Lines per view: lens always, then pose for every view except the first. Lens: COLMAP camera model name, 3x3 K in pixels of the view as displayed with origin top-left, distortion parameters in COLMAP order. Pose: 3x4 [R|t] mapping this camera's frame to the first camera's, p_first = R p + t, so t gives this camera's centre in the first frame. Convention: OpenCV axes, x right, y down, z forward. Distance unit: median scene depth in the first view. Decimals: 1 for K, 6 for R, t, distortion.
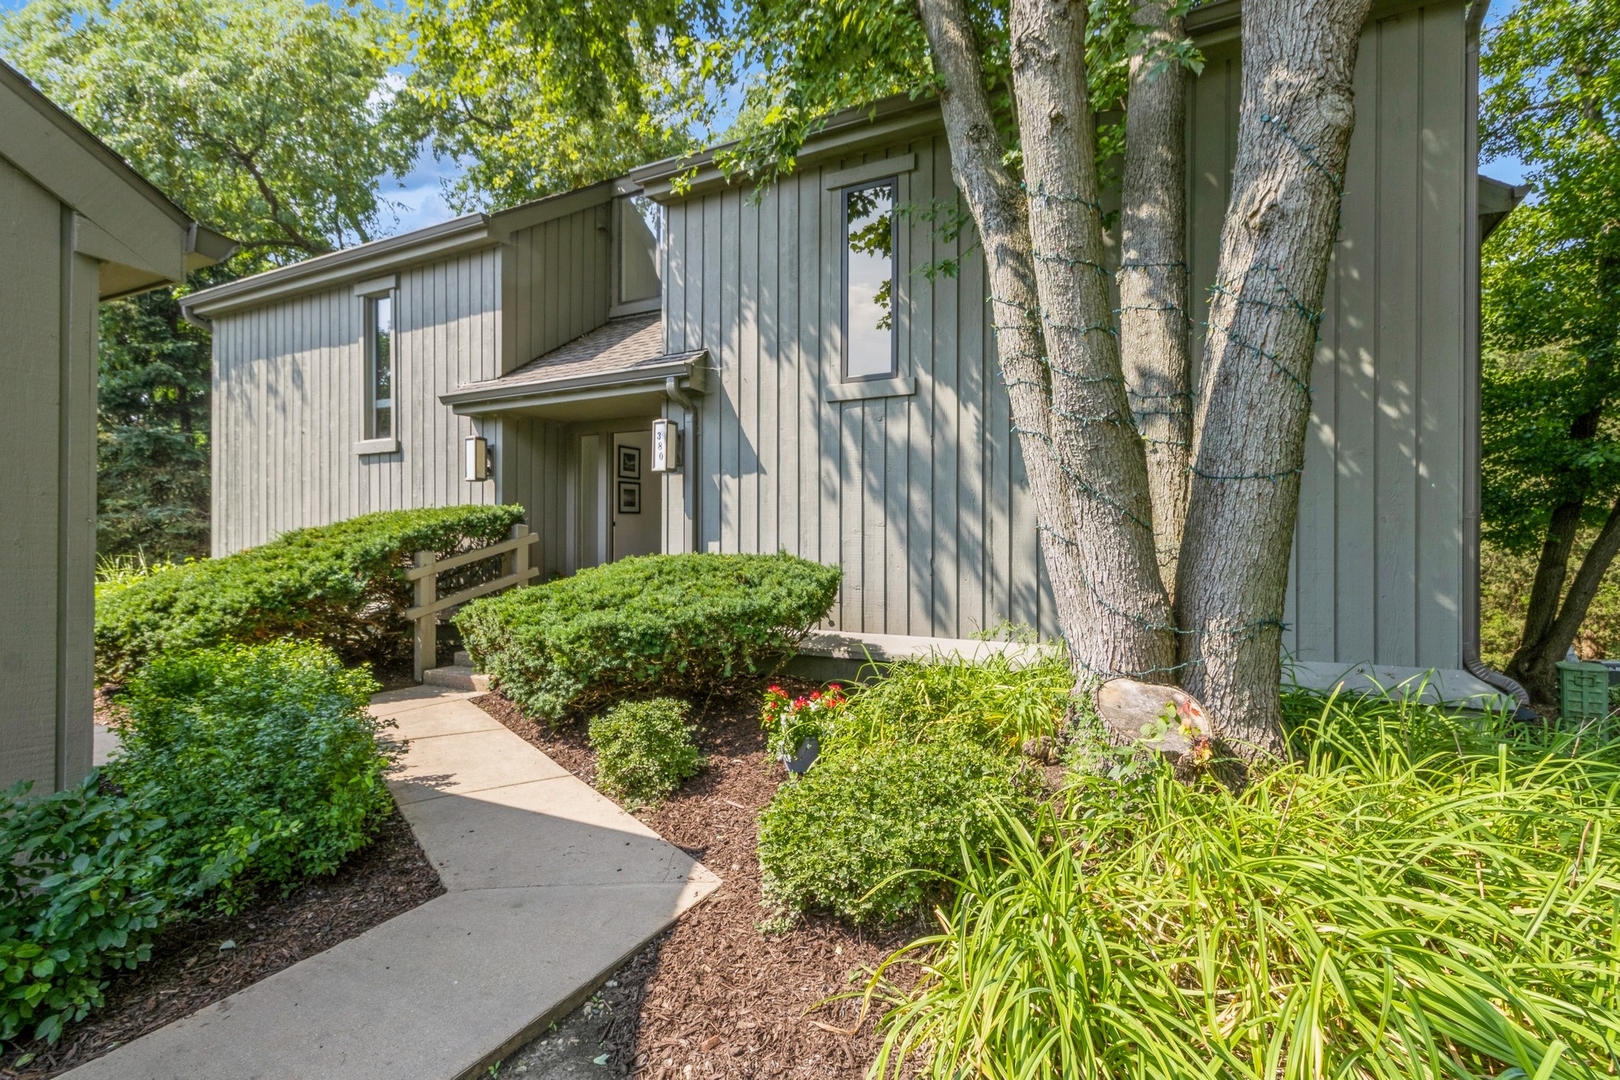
lens RADIAL K [[759.4, 0, 812.9], [0, 759.4, 549.5], [0, 0, 1]] dist [0.009011, -0.000068]
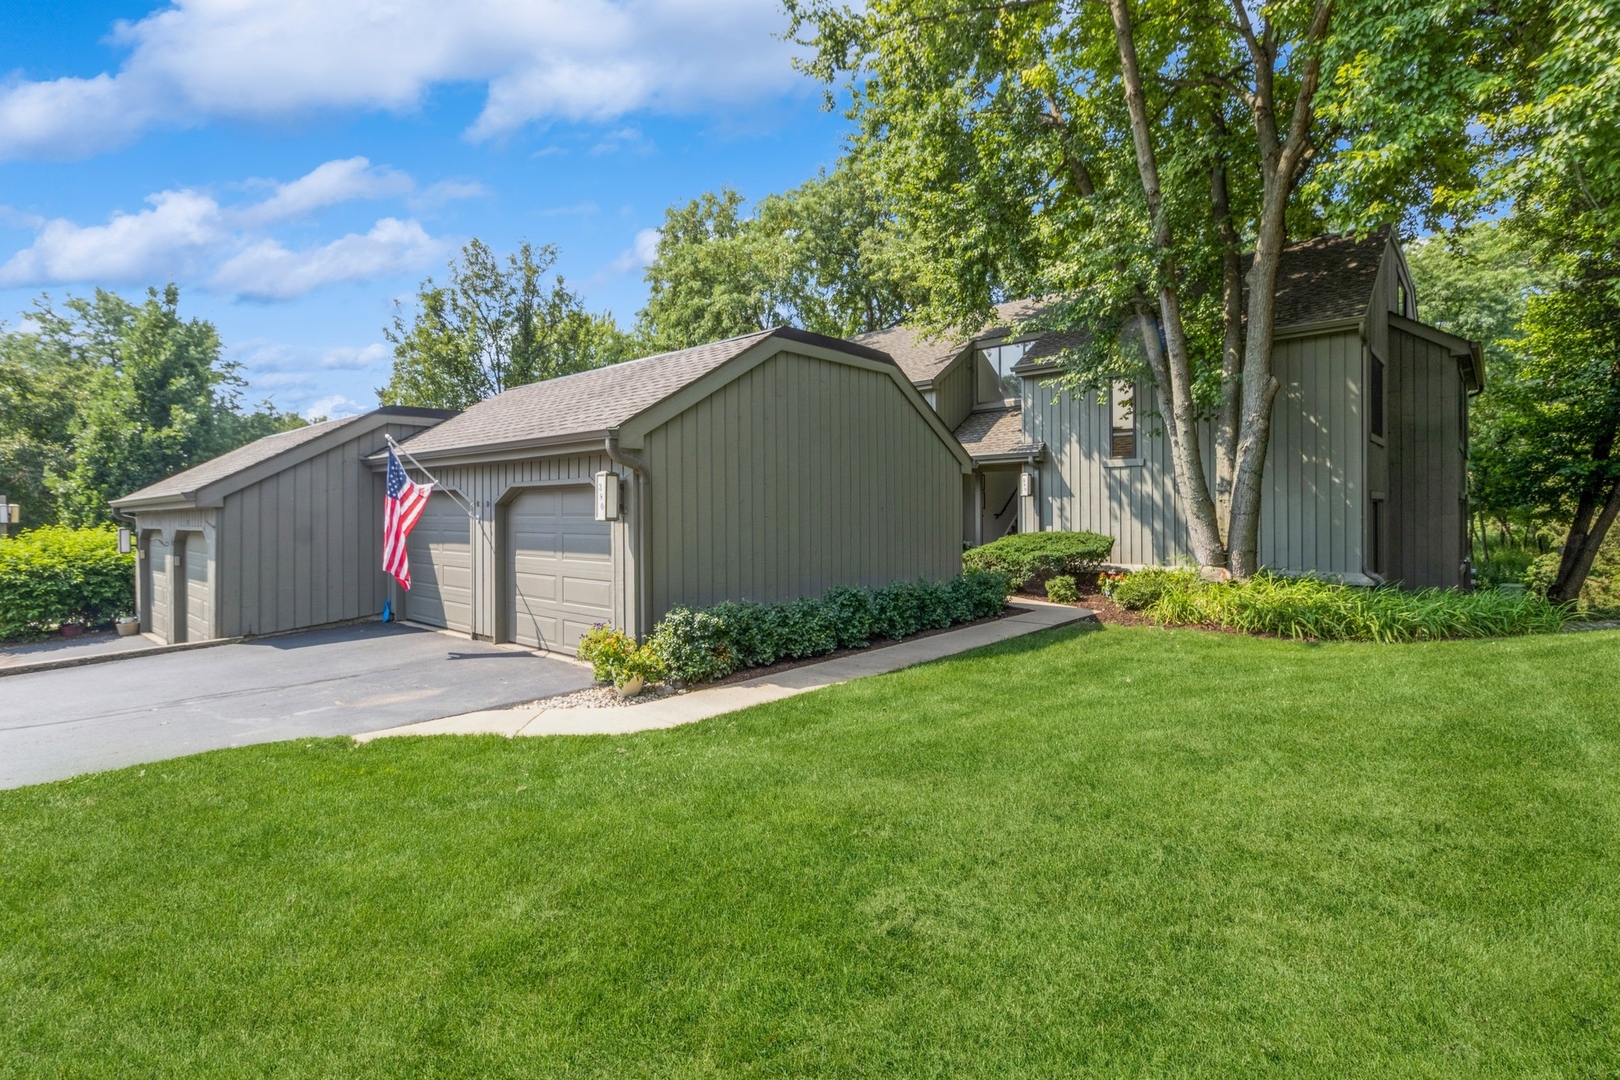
lens RADIAL K [[759.4, 0, 803.2], [0, 759.4, 522.7], [0, 0, 1]] dist [0.009011, -0.000068]
pose [[0.963759, -0.007175, -0.266679, -0.353441], [0.008283, 0.999961, 0.003030, -0.050968], [0.266647, -0.005129, 0.963781, -2.141774]]
